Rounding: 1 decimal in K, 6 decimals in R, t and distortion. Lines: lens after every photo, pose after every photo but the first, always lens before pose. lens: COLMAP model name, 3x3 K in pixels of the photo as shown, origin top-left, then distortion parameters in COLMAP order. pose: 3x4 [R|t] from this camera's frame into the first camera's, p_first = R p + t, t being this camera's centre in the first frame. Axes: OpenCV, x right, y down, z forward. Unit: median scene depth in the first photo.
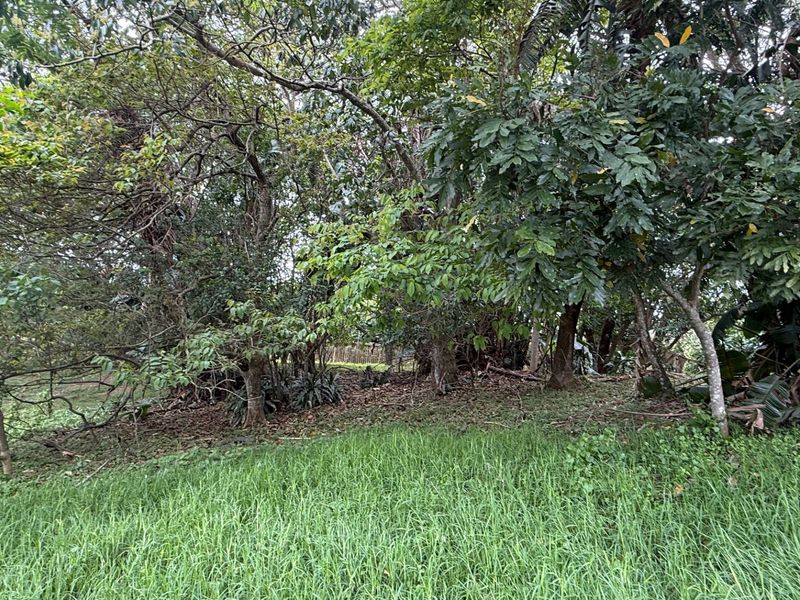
lens RADIAL K [[506.4, 0, 400.0], [0, 506.4, 300.0], [0, 0, 1]] dist [-0.005129, 0.002564]
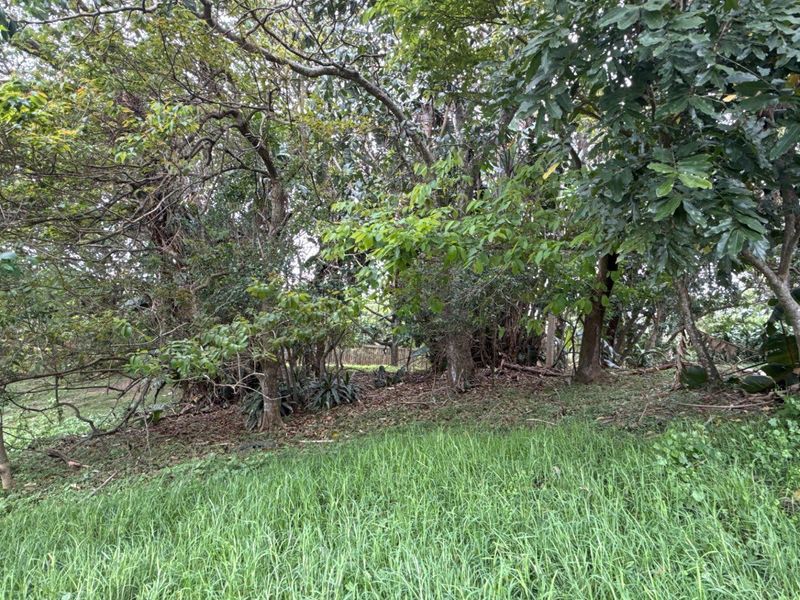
lens RADIAL K [[479.6, 0, 400.0], [0, 479.6, 300.0], [0, 0, 1]] dist [-0.000701, -0.001060]
pose [[0.999743, -0.022239, 0.004442, -0.044819], [0.022287, 0.999689, -0.011221, 0.020932], [-0.004191, 0.011317, 0.999927, 0.091106]]
